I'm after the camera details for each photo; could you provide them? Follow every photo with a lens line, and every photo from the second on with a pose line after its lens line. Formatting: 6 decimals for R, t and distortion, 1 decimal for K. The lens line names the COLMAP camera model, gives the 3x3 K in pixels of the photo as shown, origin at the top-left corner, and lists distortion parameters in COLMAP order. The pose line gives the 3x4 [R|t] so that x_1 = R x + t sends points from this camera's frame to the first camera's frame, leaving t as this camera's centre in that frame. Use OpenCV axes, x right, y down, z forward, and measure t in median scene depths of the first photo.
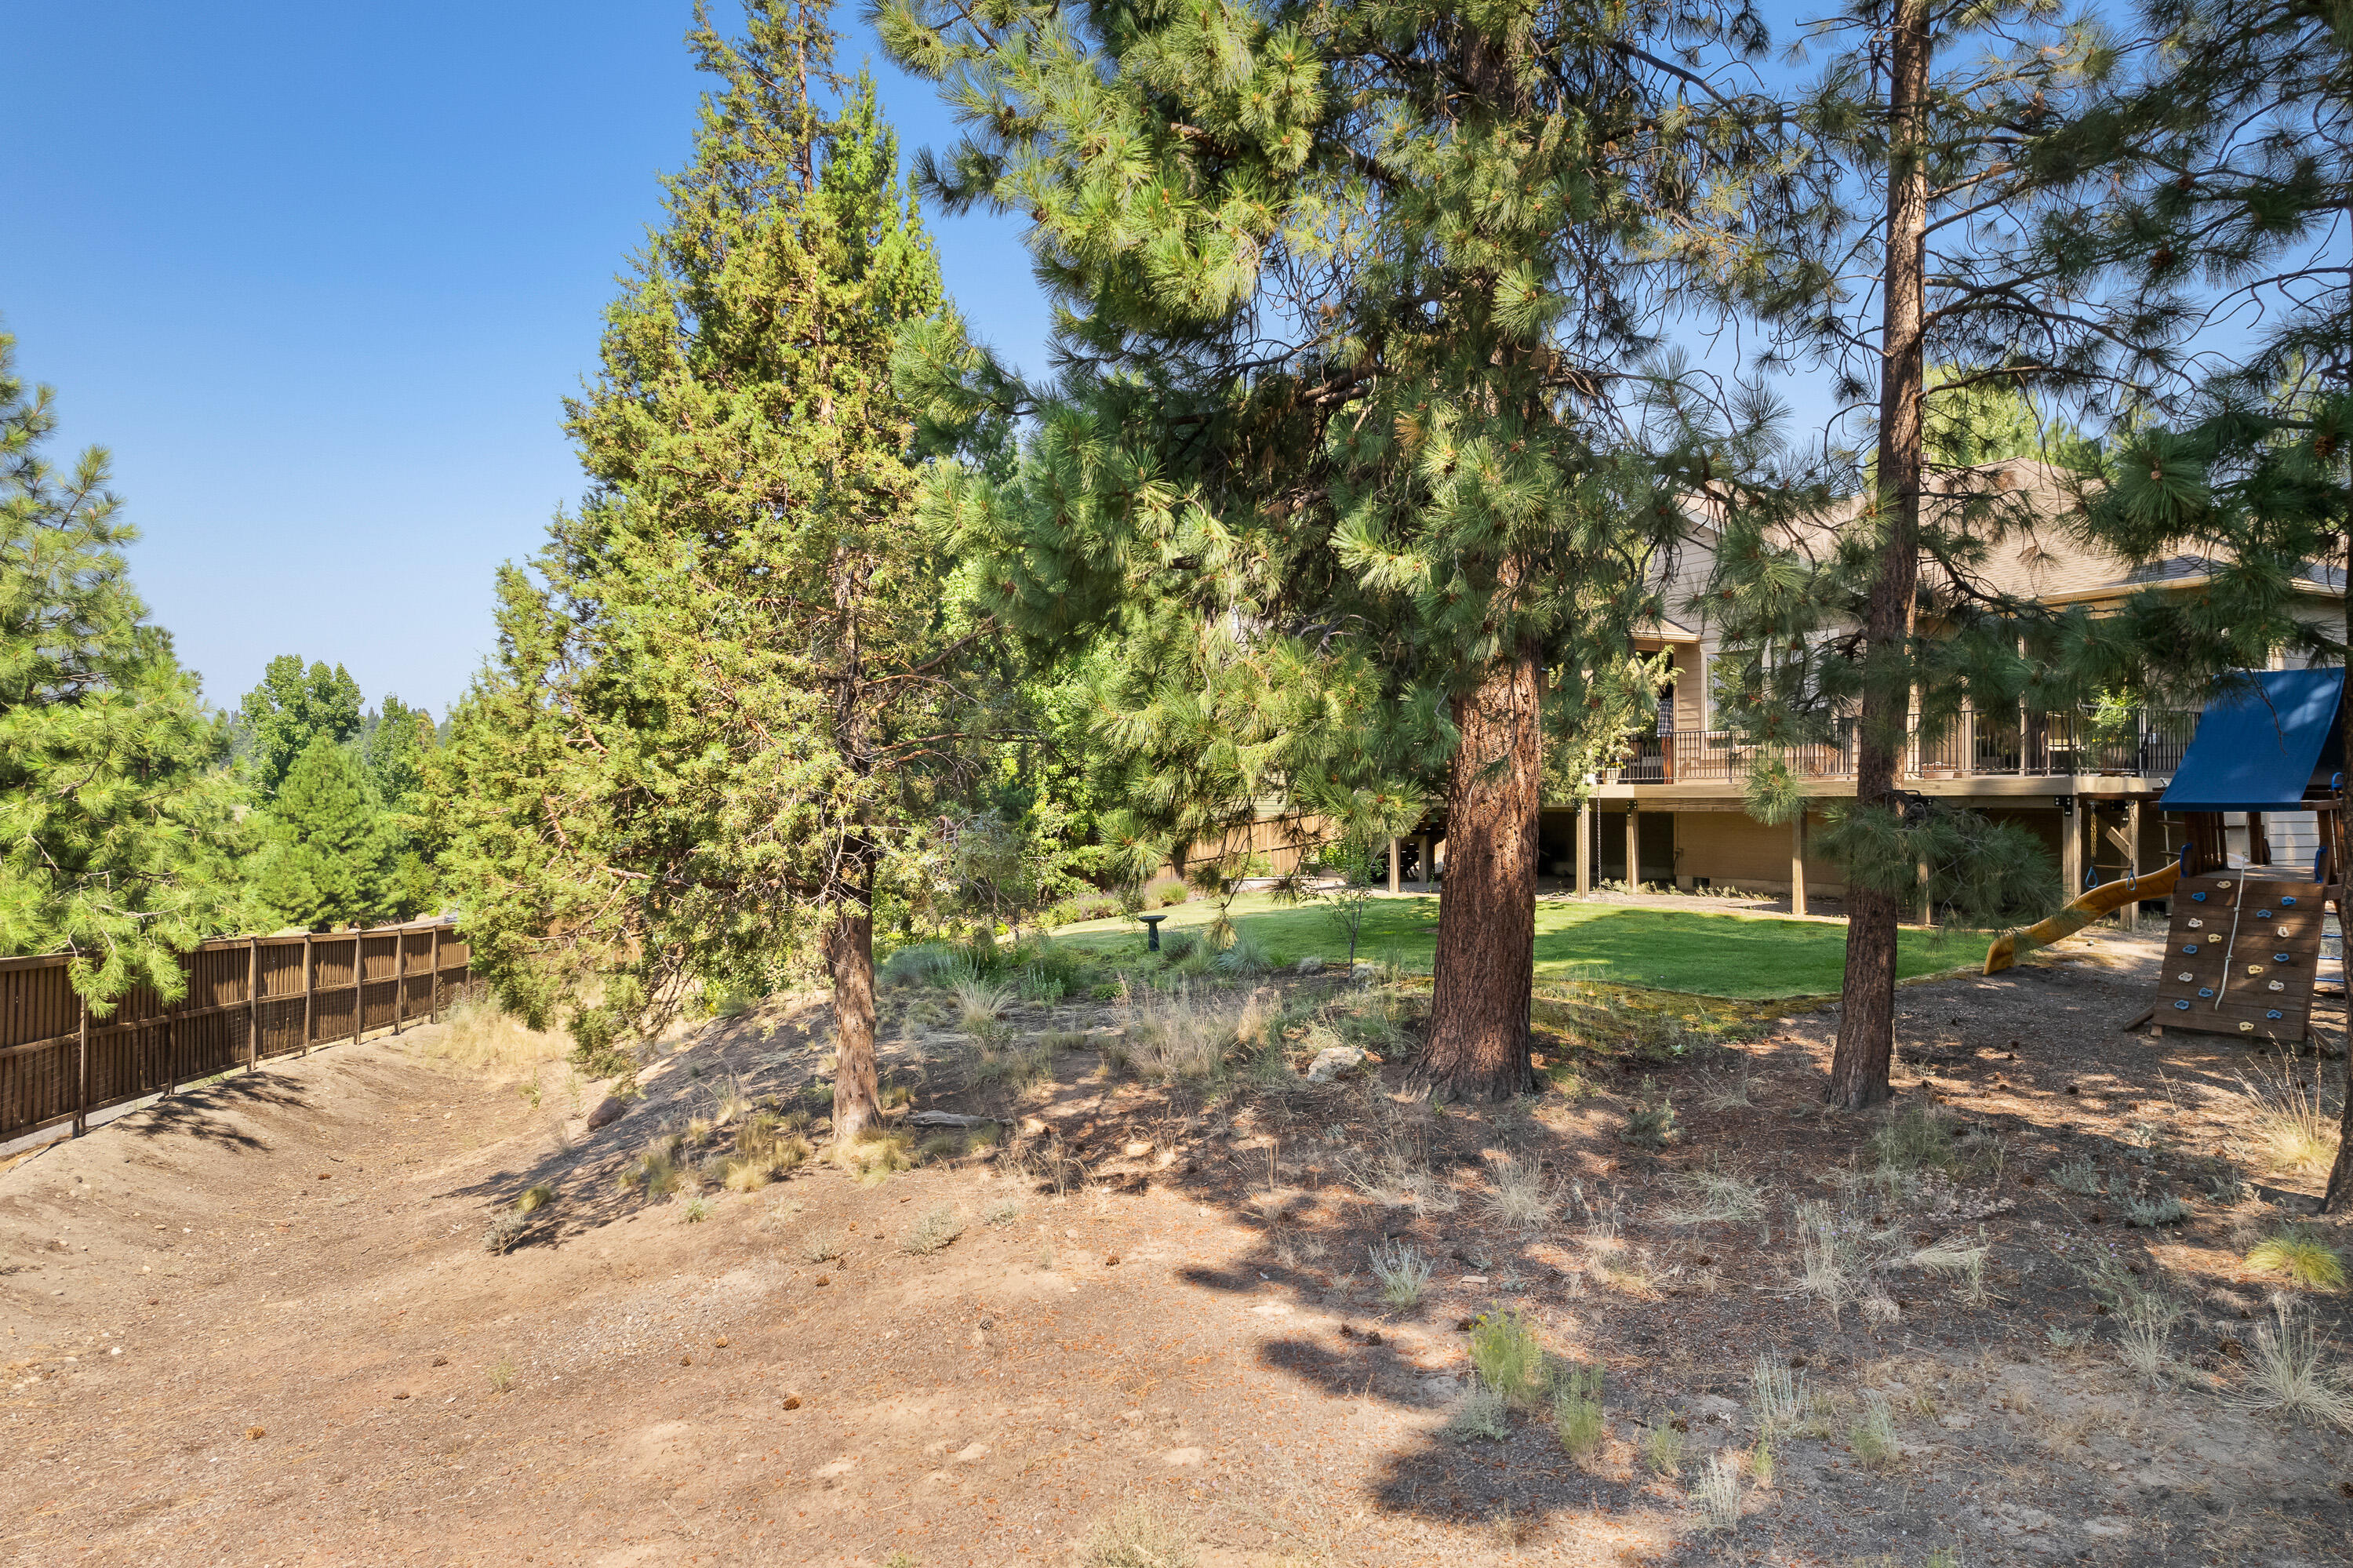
lens RADIAL K [[1517.6, 0, 1170.7], [0, 1517.6, 794.3], [0, 0, 1]] dist [-0.073307, 0.080654]
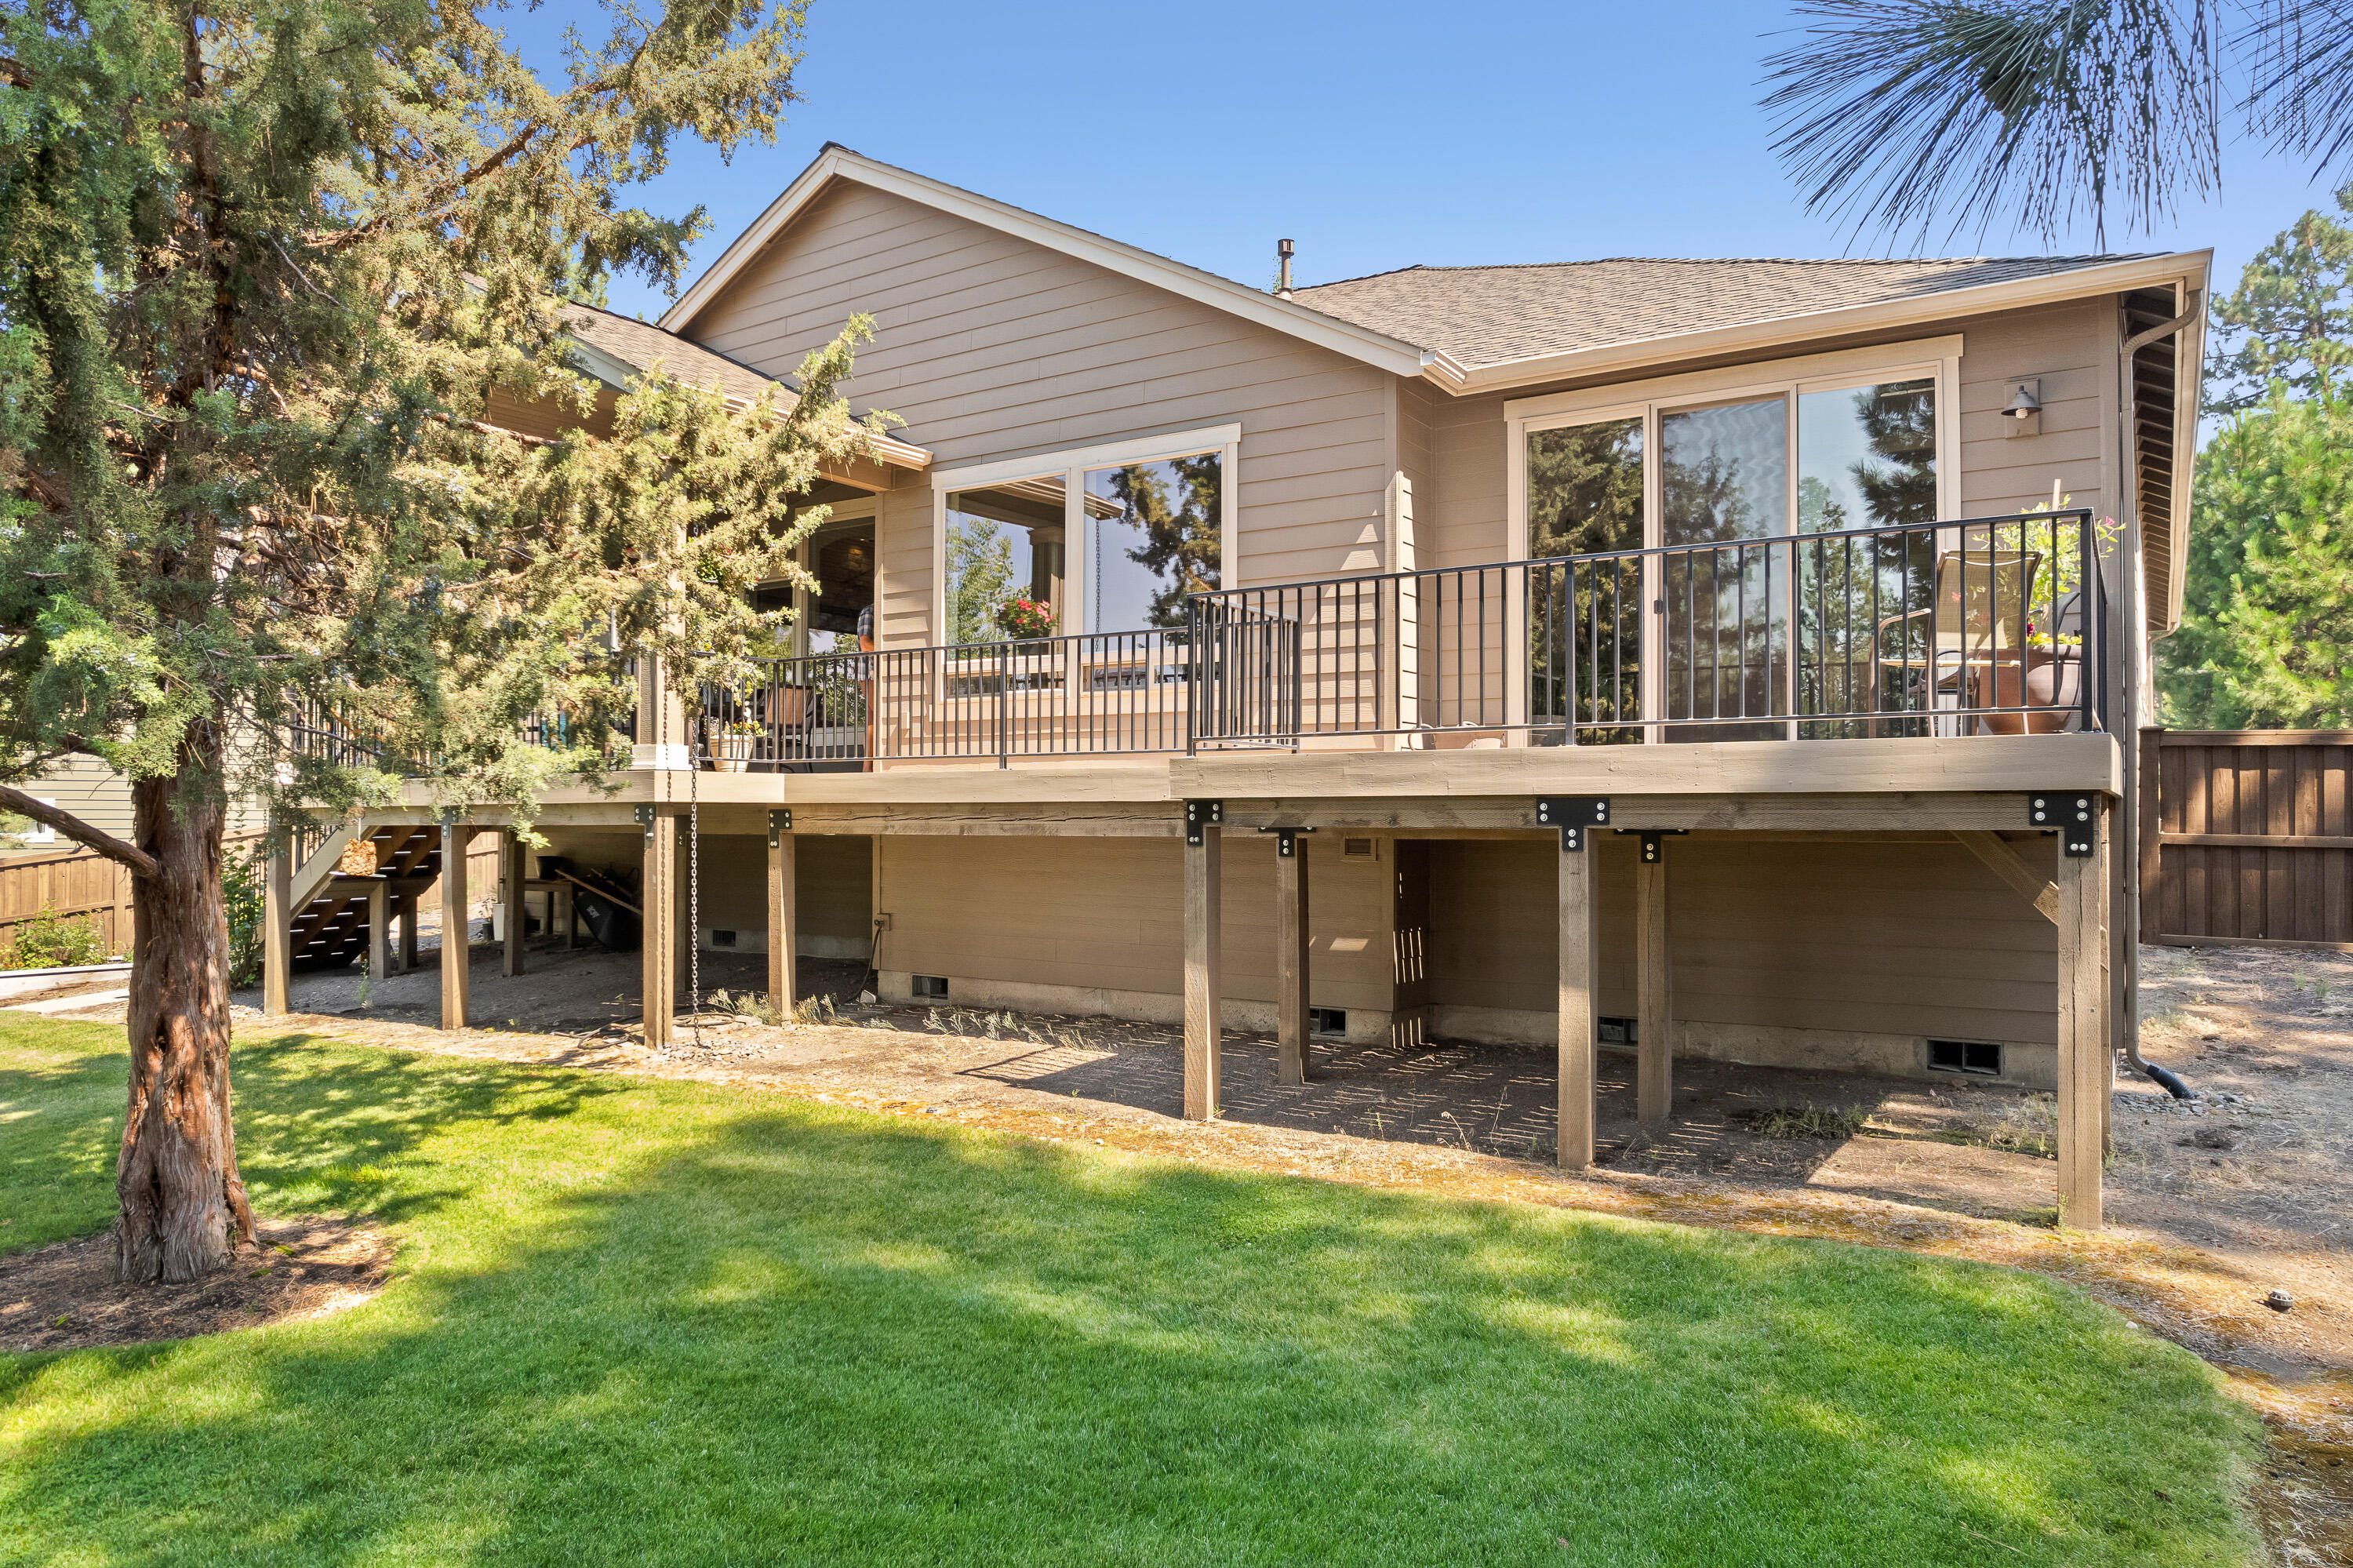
lens RADIAL K [[1521.7, 0, 1176.5], [0, 1521.7, 784.0], [0, 0, 1]] dist [-0.056866, 0.046641]
pose [[0.866725, 0.012002, 0.498642, 0.188602], [-0.004224, 0.999851, -0.016724, 0.003456], [-0.498768, 0.012389, 0.866647, 0.568812]]
